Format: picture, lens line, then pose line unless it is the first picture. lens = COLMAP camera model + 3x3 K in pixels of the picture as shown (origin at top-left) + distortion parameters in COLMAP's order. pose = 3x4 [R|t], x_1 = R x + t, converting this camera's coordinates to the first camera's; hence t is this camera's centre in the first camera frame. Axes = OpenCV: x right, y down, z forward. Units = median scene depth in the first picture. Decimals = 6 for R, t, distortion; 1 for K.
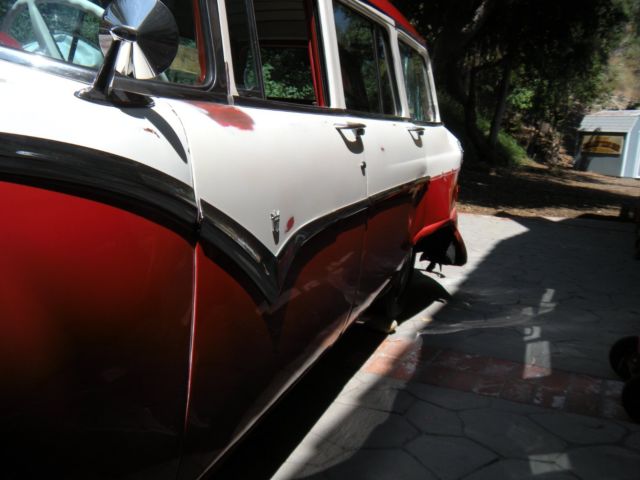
lens RADIAL K [[635.6, 0, 320.0], [0, 635.6, 240.0], [0, 0, 1]] dist [0.006092, 0.032285]
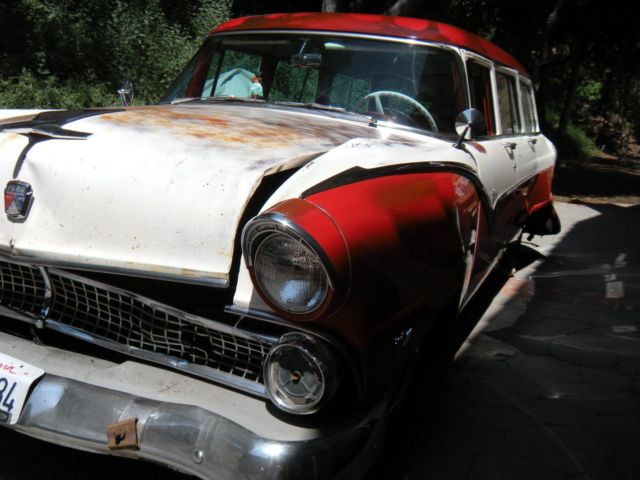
lens RADIAL K [[635.6, 0, 320.0], [0, 635.6, 240.0], [0, 0, 1]] dist [0.006092, 0.032285]
pose [[0.995750, -0.006453, -0.091872, -0.060384], [0.007236, 0.999940, 0.008190, 0.013934], [0.091813, -0.008820, 0.995737, -0.160021]]
